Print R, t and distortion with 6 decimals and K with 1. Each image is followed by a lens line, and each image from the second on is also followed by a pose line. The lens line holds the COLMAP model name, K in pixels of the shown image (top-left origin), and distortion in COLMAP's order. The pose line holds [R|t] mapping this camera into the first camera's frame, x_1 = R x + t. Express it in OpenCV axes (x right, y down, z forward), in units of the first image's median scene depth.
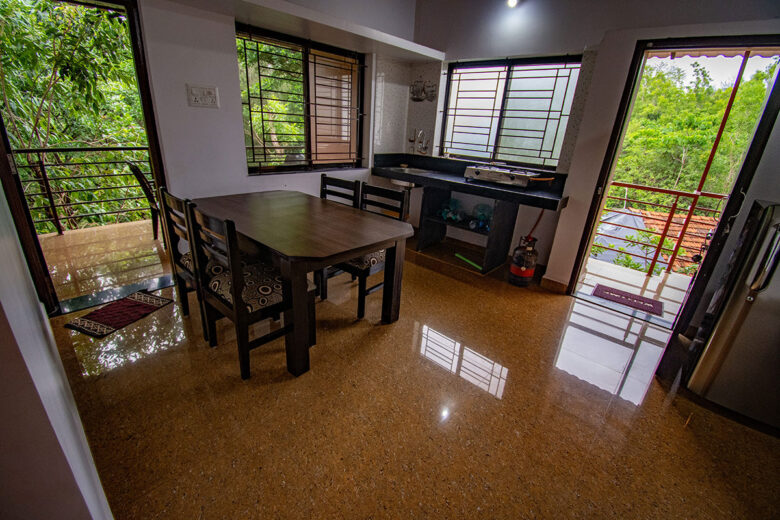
lens RADIAL K [[342.8, 0, 389.9], [0, 342.8, 260.9], [0, 0, 1]] dist [0.020661, -0.025689]
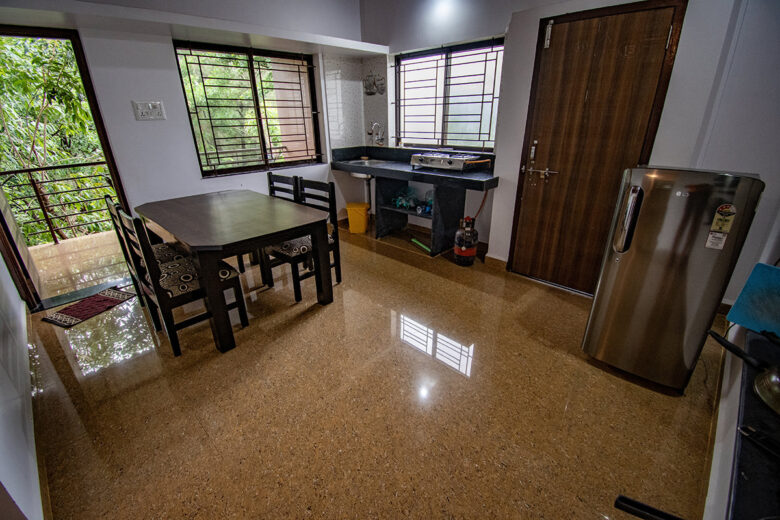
lens RADIAL K [[342.8, 0, 389.9], [0, 342.8, 260.9], [0, 0, 1]] dist [0.020661, -0.025689]
pose [[0.996423, -0.057729, -0.061721, 0.197742], [0.058869, 0.998124, 0.016813, 0.025482], [0.060635, -0.020387, 0.997952, -0.051270]]
